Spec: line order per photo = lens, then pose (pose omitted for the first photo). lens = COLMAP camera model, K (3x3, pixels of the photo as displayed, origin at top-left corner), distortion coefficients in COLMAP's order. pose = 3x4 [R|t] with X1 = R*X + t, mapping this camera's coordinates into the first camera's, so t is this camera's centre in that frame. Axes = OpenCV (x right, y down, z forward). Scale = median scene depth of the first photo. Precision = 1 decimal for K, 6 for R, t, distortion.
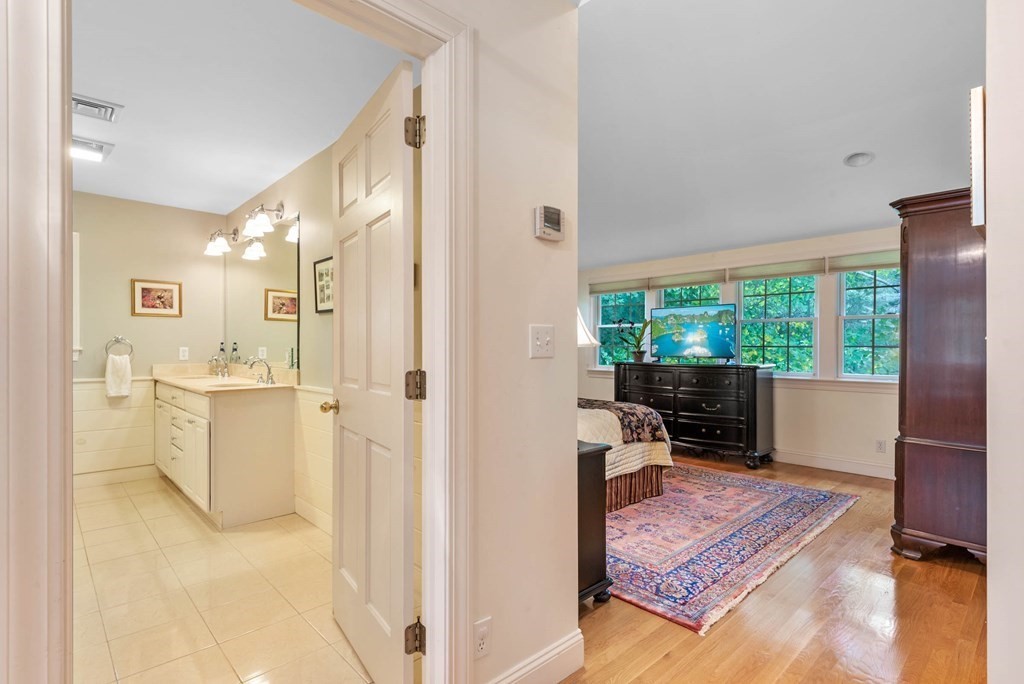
lens RADIAL K [[502.0, 0, 504.3], [0, 502.0, 343.5], [0, 0, 1]] dist [0.003607, 0.000516]
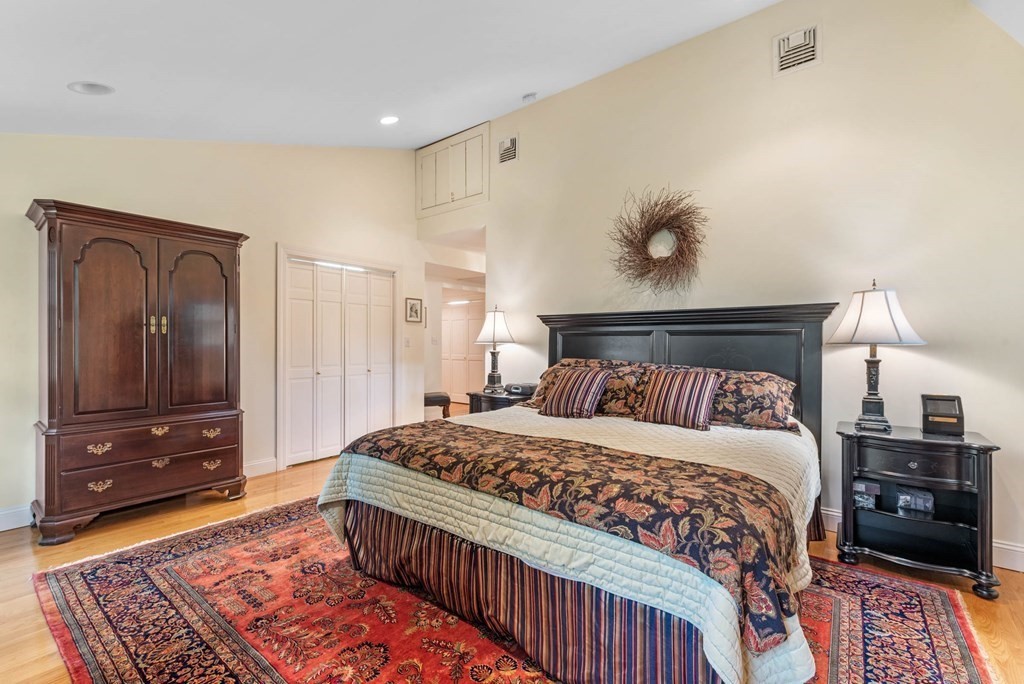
lens RADIAL K [[437.2, 0, 519.2], [0, 437.2, 341.3], [0, 0, 1]] dist [0.002353, -0.000087]
pose [[-0.984261, -0.010018, -0.176435, 0.208078], [-0.008393, 0.999915, -0.009952, 0.005401], [0.176520, -0.008315, -0.984262, 1.781356]]
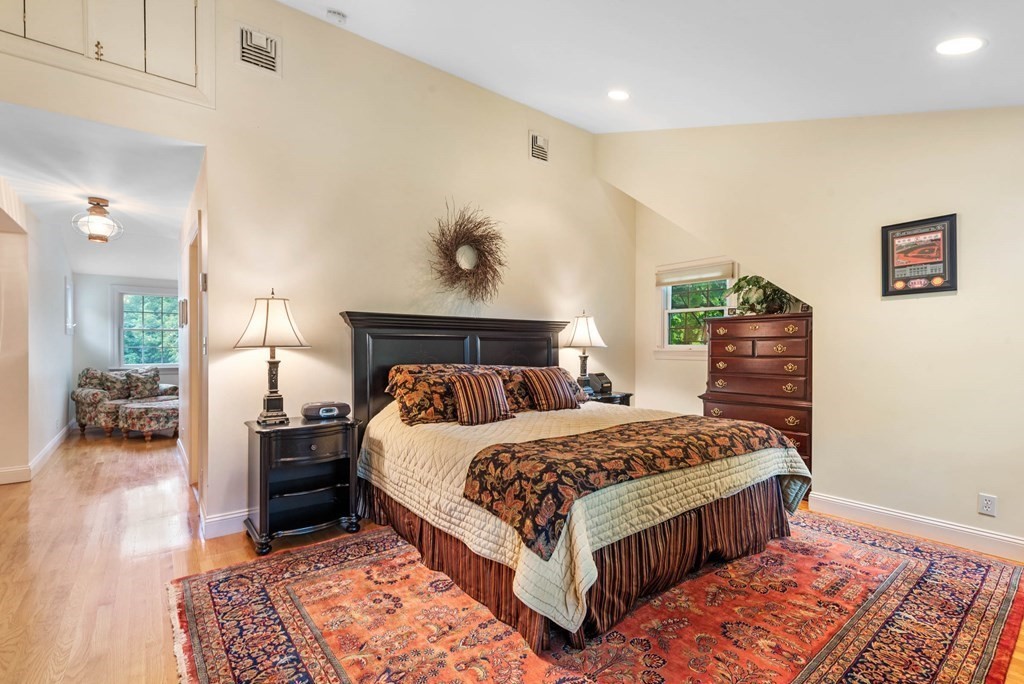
lens RADIAL K [[459.5, 0, 509.7], [0, 459.5, 345.7], [0, 0, 1]] dist [0.007546, -0.000453]
pose [[-0.078946, -0.008837, -0.996840, 0.825331], [0.004204, 0.999949, -0.009198, 0.004800], [0.996870, -0.004917, -0.078905, 1.088586]]
